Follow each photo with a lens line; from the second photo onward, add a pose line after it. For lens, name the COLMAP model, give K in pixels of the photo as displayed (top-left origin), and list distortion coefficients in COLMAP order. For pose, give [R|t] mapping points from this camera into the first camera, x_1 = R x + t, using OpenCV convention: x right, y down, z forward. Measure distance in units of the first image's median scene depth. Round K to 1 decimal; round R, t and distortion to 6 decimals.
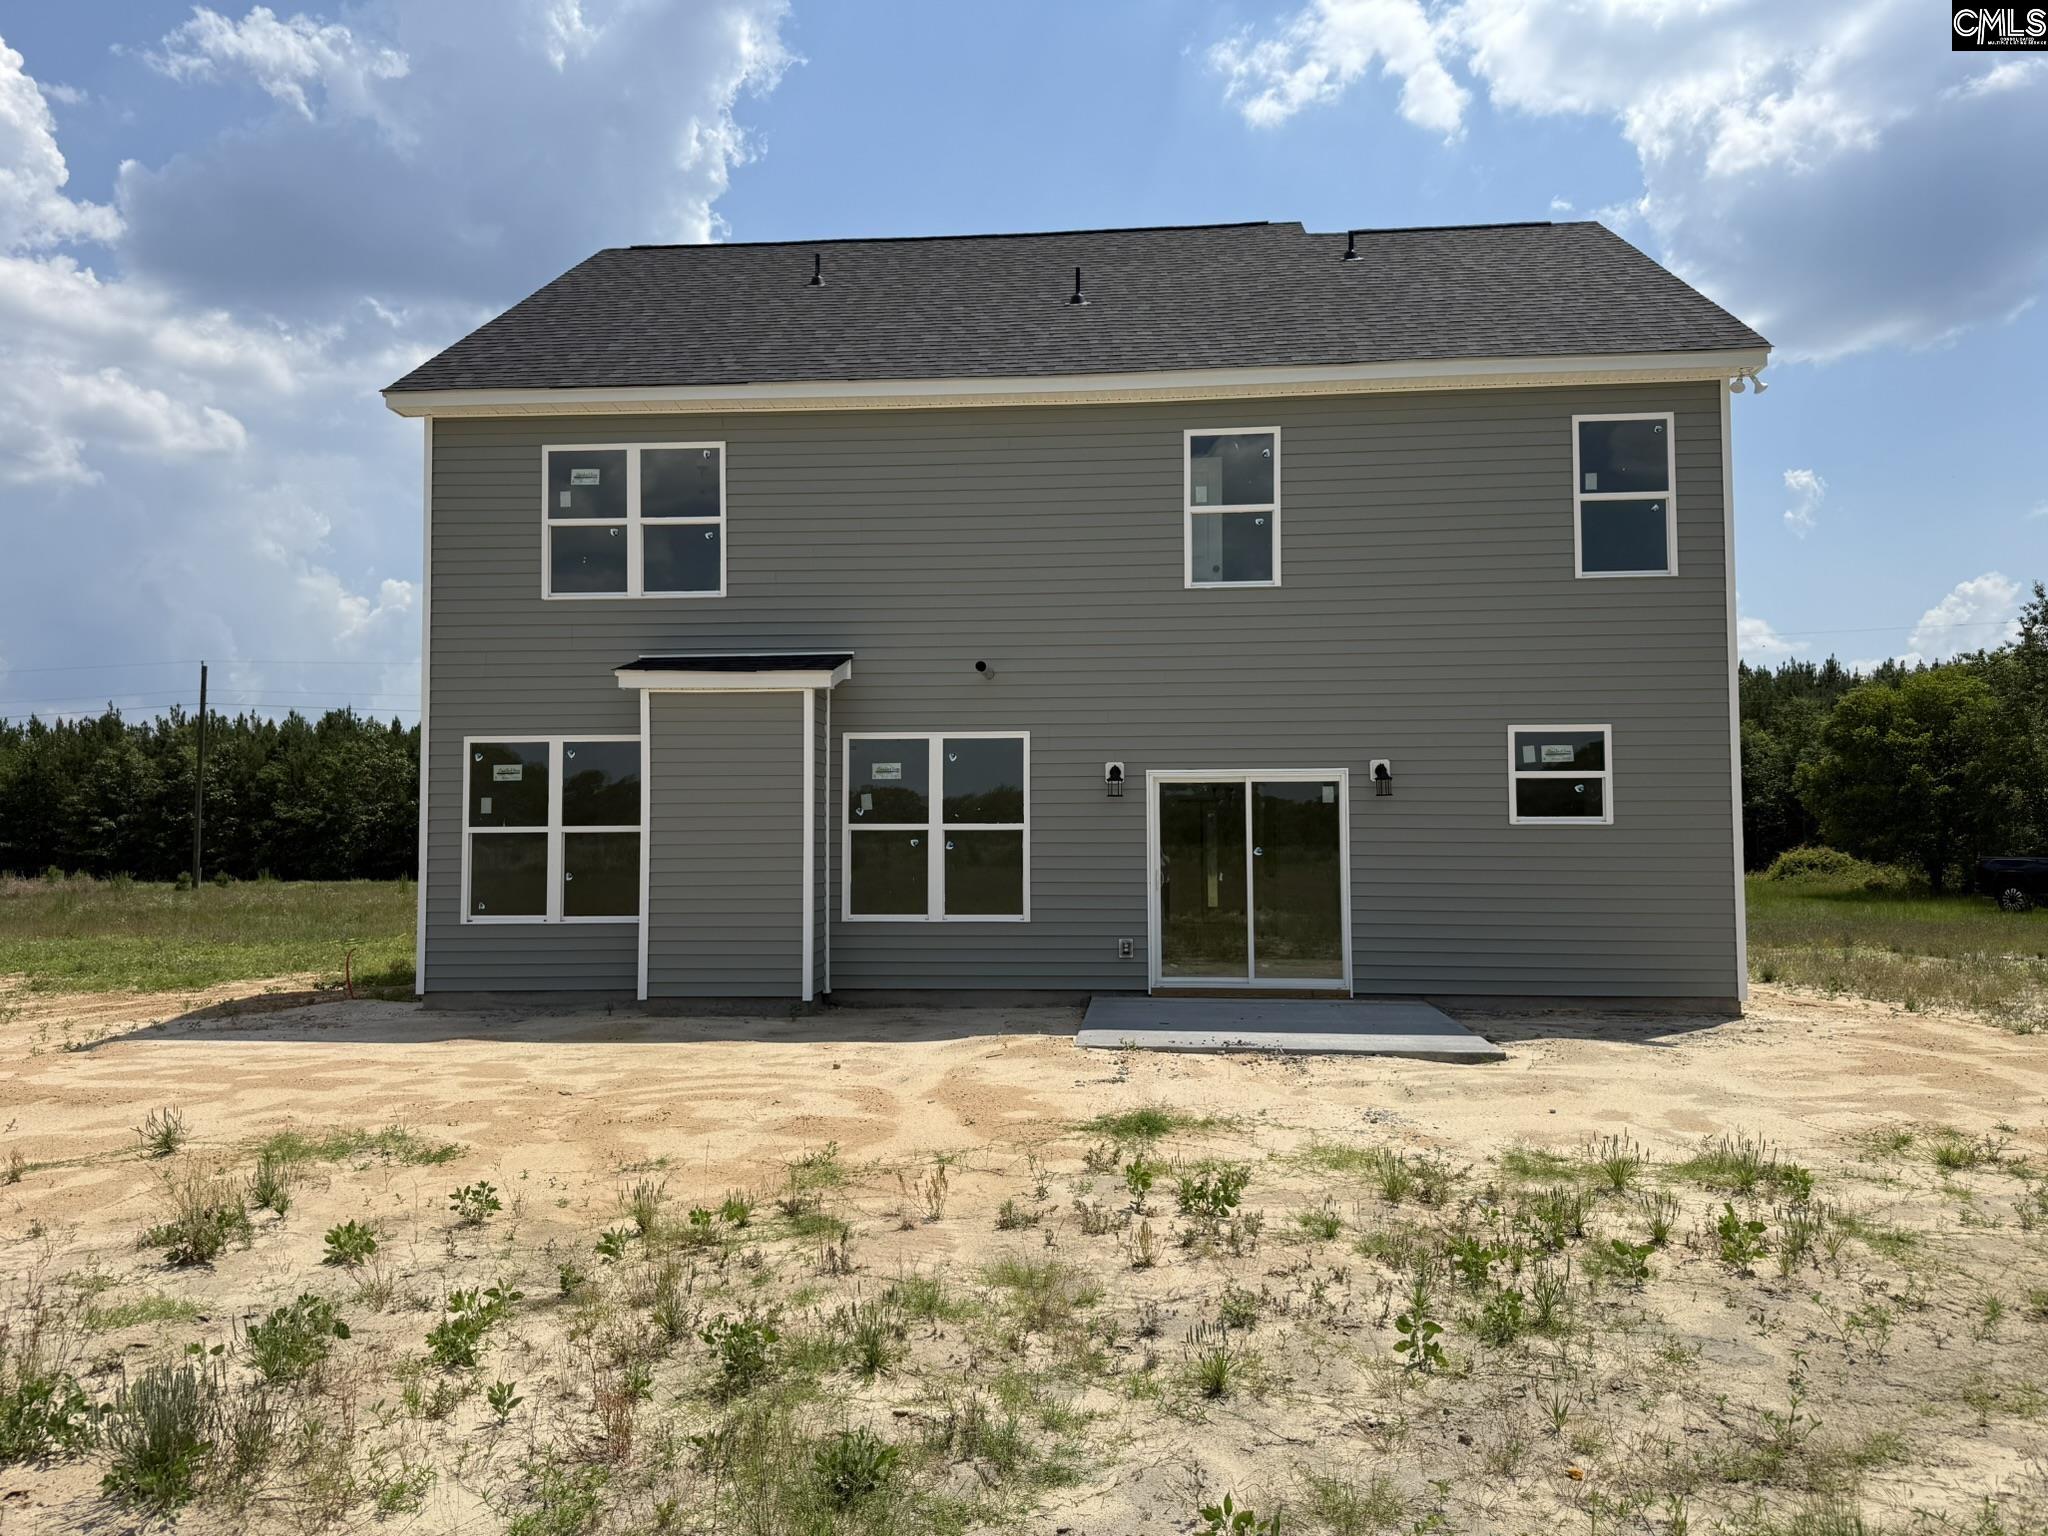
lens RADIAL K [[1452.2, 0, 1025.3], [0, 1452.2, 773.4], [0, 0, 1]] dist [0.046875, -0.016095]
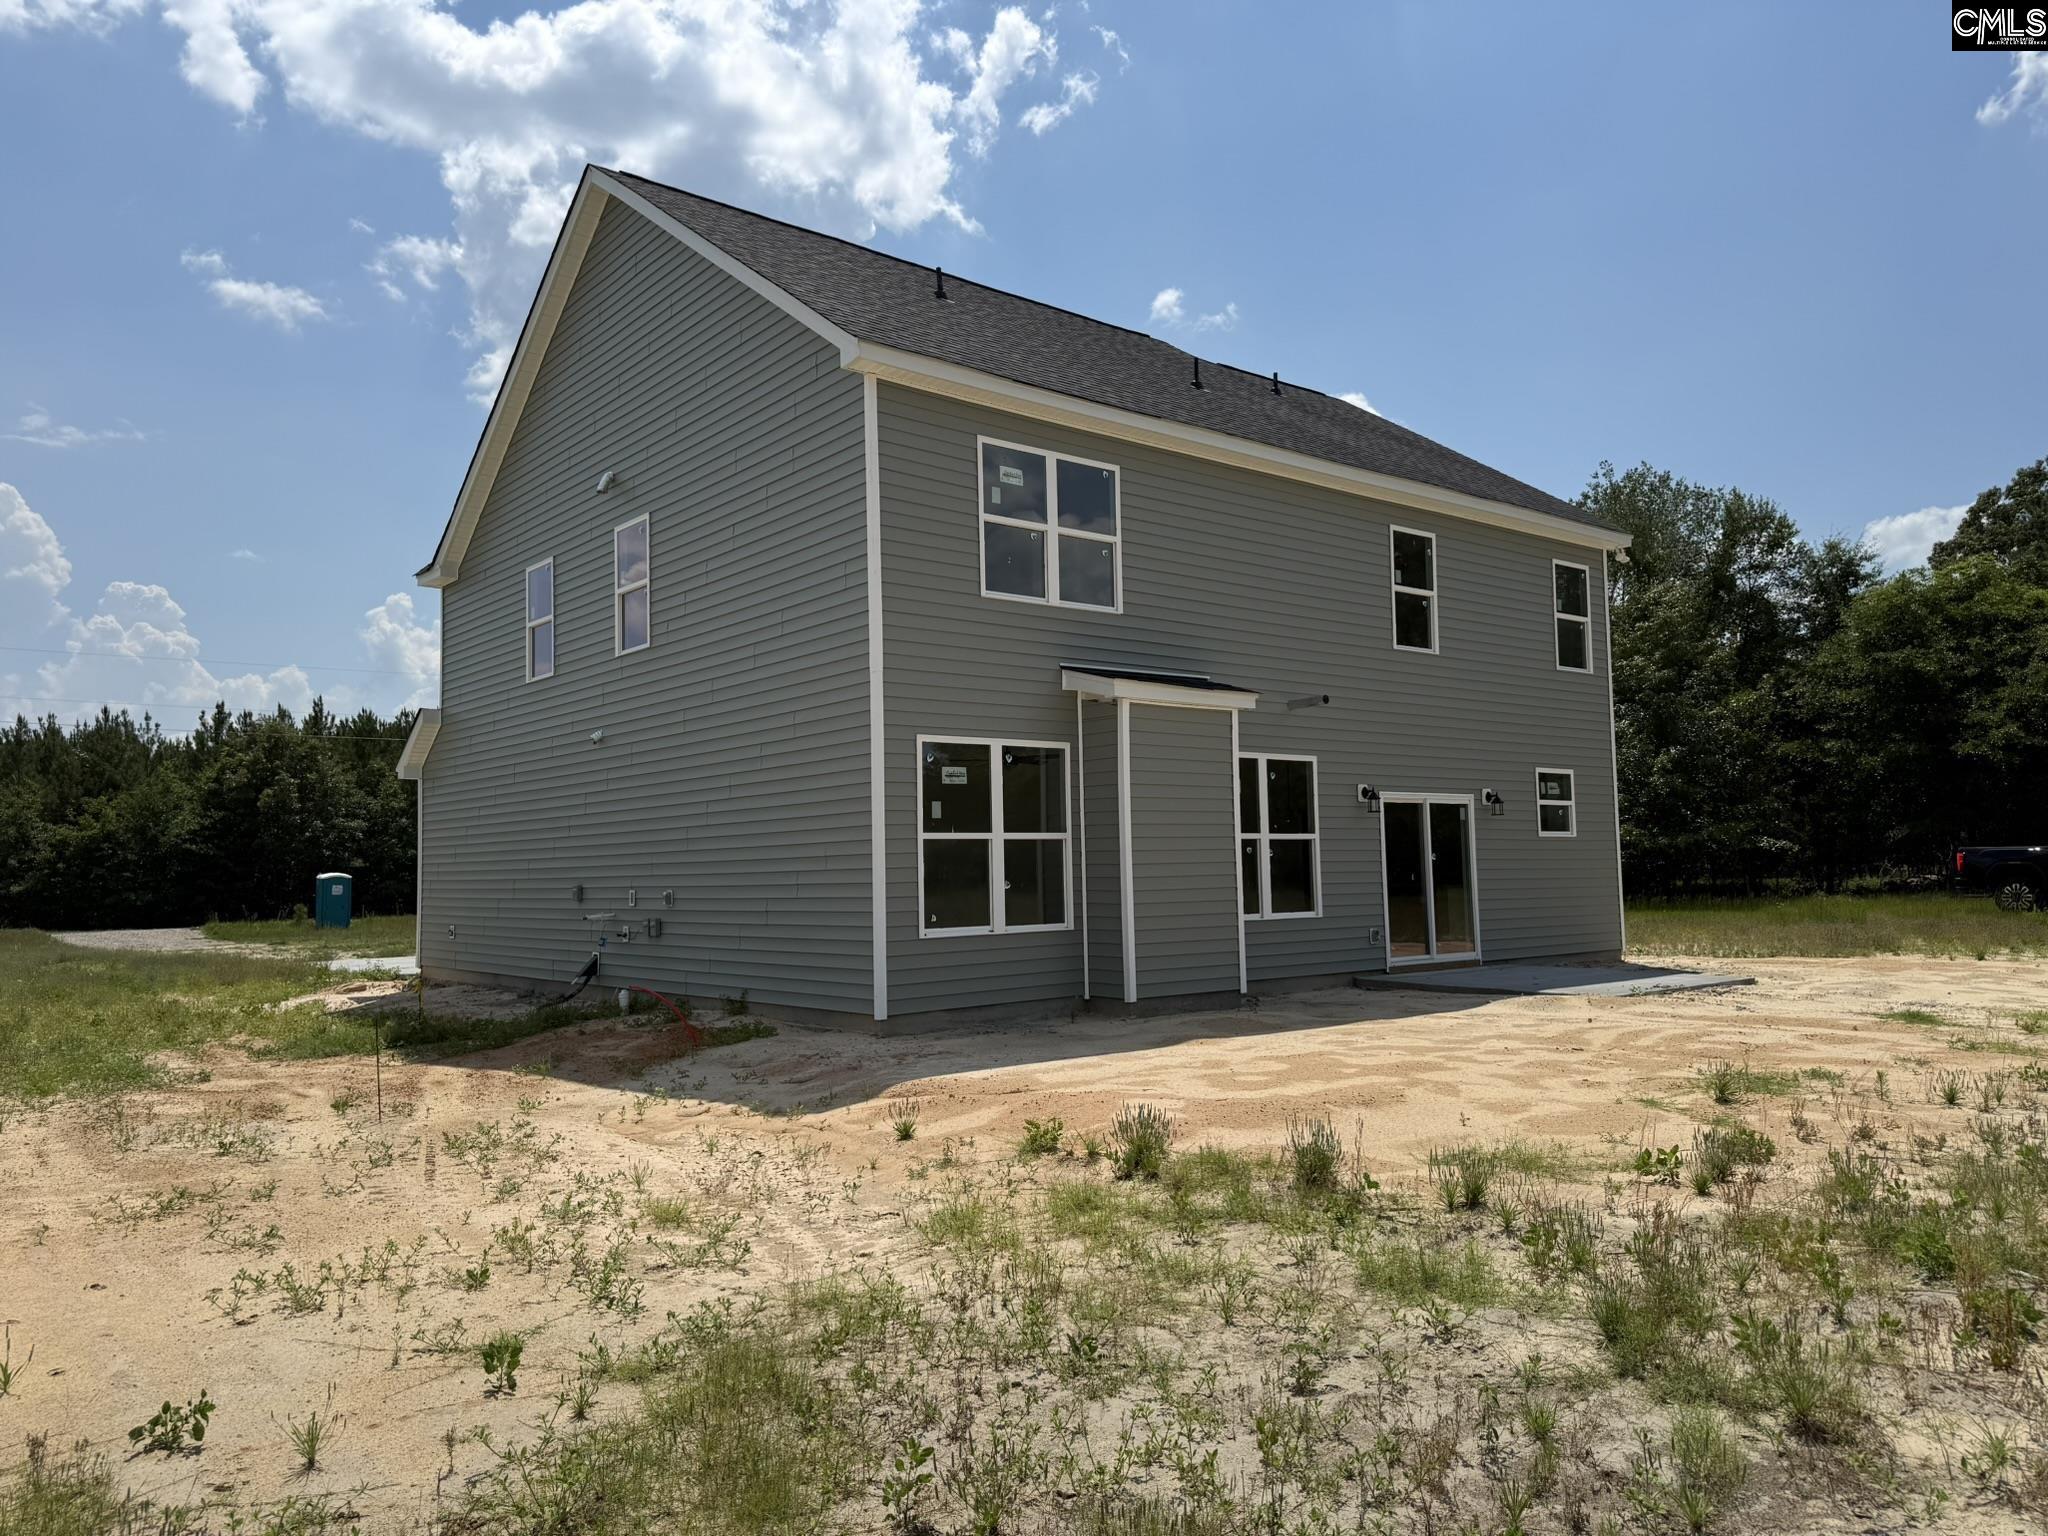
lens RADIAL K [[1452.2, 0, 1023.3], [0, 1452.2, 764.3], [0, 0, 1]] dist [0.046875, -0.016095]
pose [[0.729919, 0.040661, 0.682324, -0.966420], [-0.020568, 0.999084, -0.037535, 0.026874], [-0.683225, 0.013364, 0.730086, 0.290595]]
